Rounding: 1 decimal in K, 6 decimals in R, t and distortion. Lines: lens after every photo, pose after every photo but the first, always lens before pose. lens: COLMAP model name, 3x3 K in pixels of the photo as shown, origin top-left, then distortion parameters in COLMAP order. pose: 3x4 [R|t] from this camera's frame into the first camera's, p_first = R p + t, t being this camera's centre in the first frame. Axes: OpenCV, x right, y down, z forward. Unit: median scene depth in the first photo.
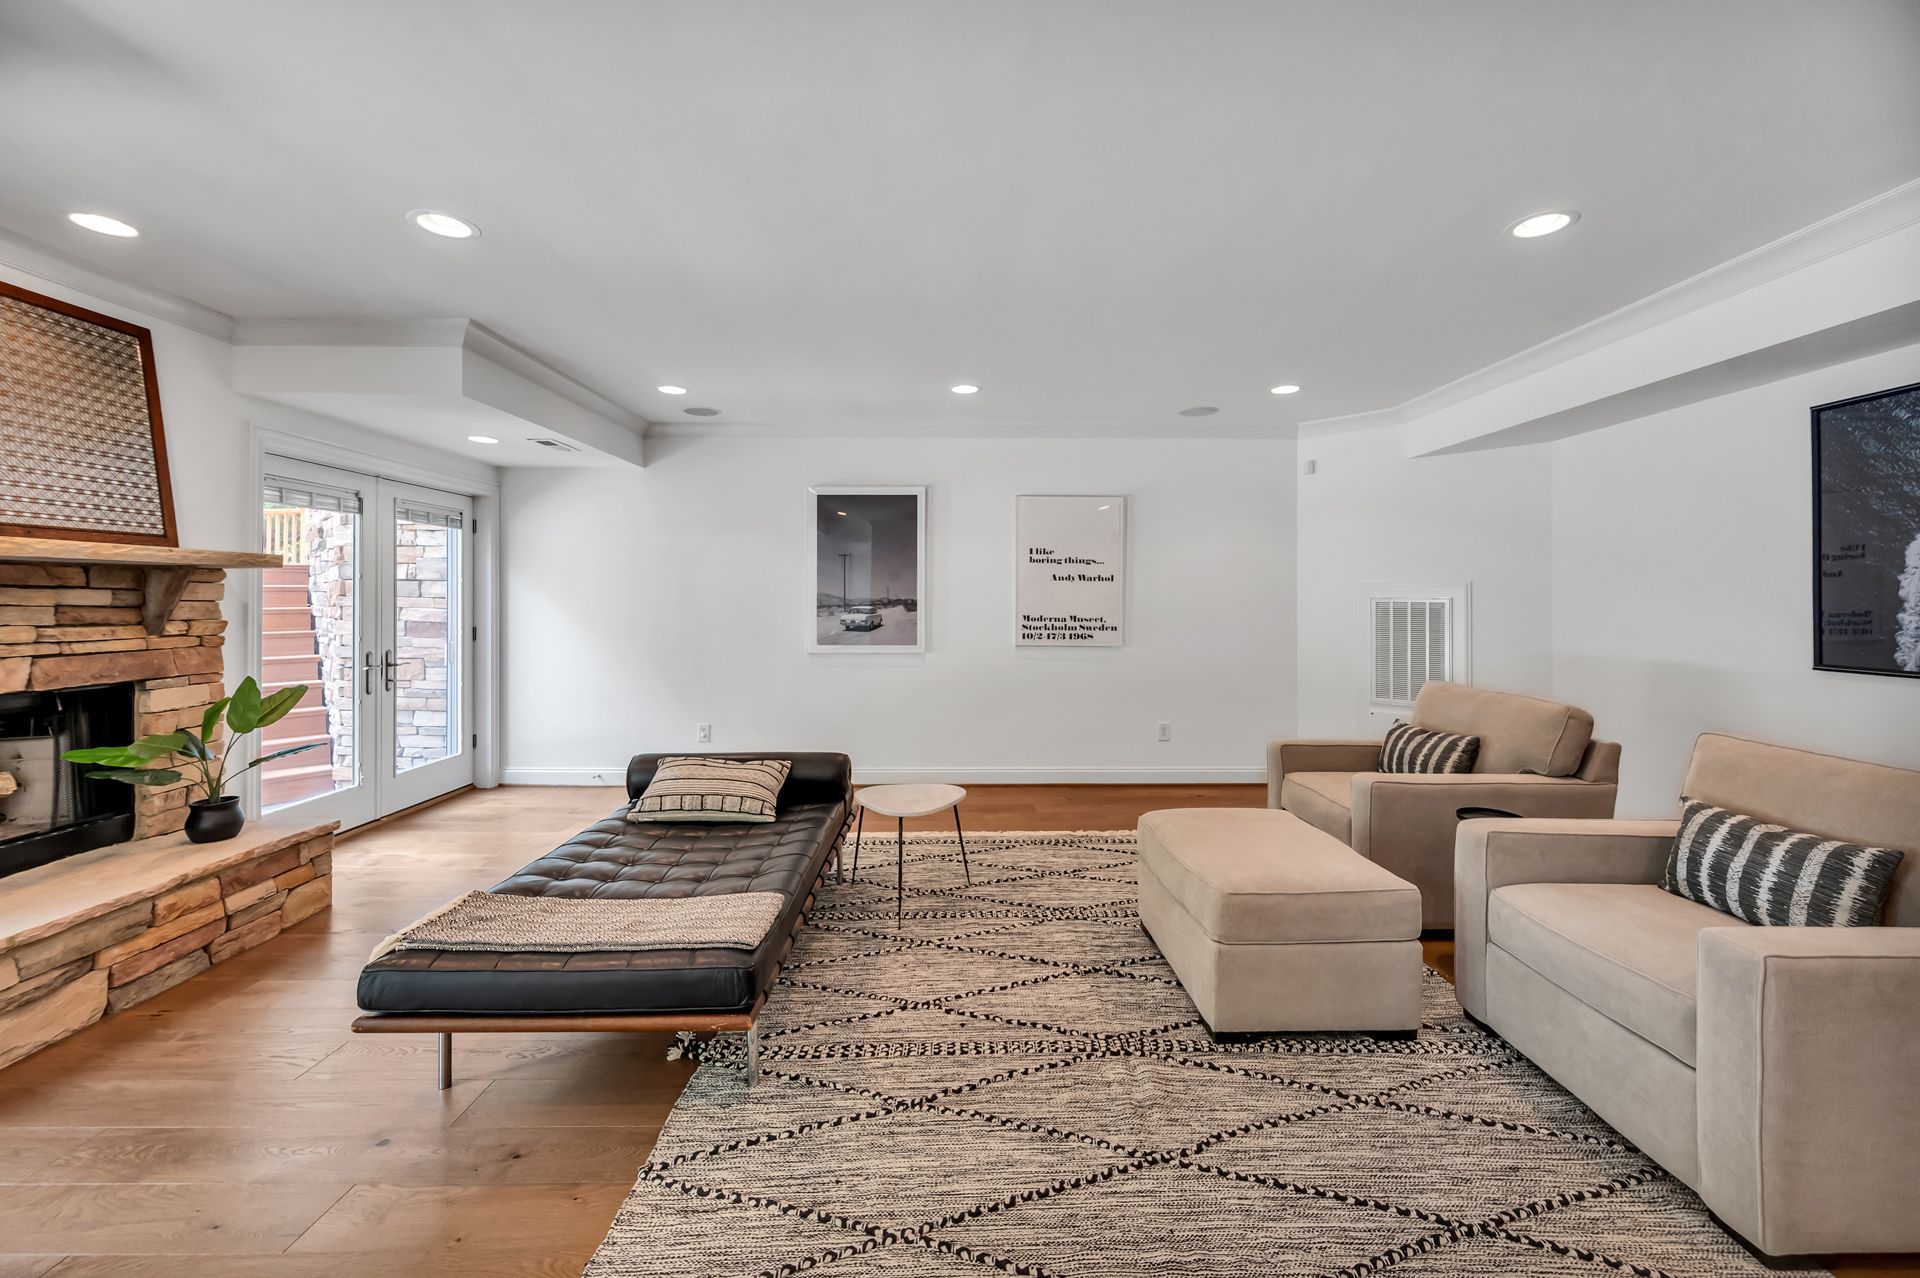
lens RADIAL K [[767.1, 0, 938.9], [0, 767.1, 597.6], [0, 0, 1]] dist [0.000335, 0.000103]
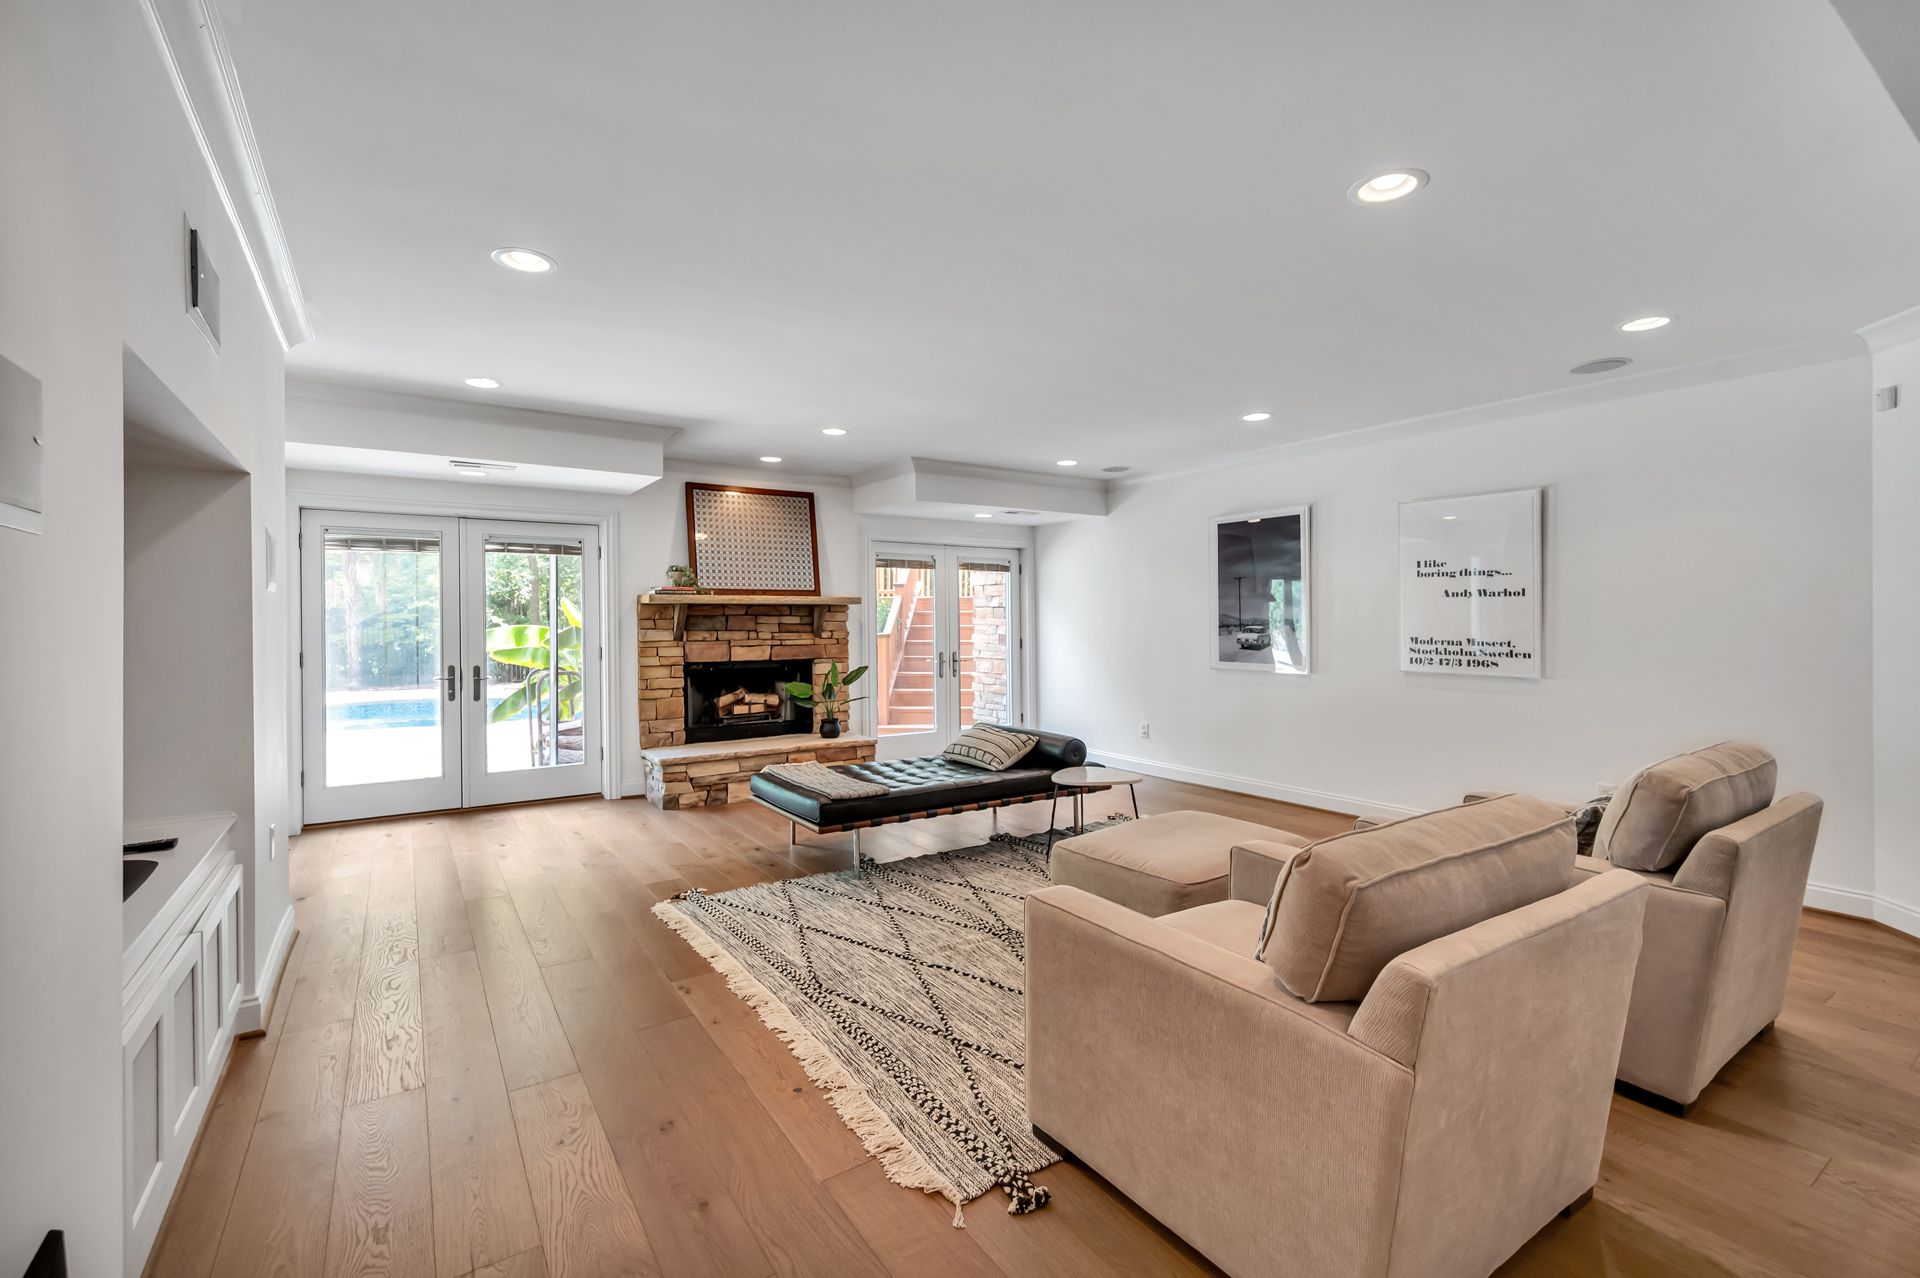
lens RADIAL K [[816.9, 0, 957.6], [0, 816.9, 631.3], [0, 0, 1]] dist [0.001969, -0.000098]
pose [[0.563749, 0.010585, -0.825878, 0.970564], [0.005062, 0.999855, 0.016270, -0.002723], [0.825931, -0.013352, 0.563613, 0.052692]]
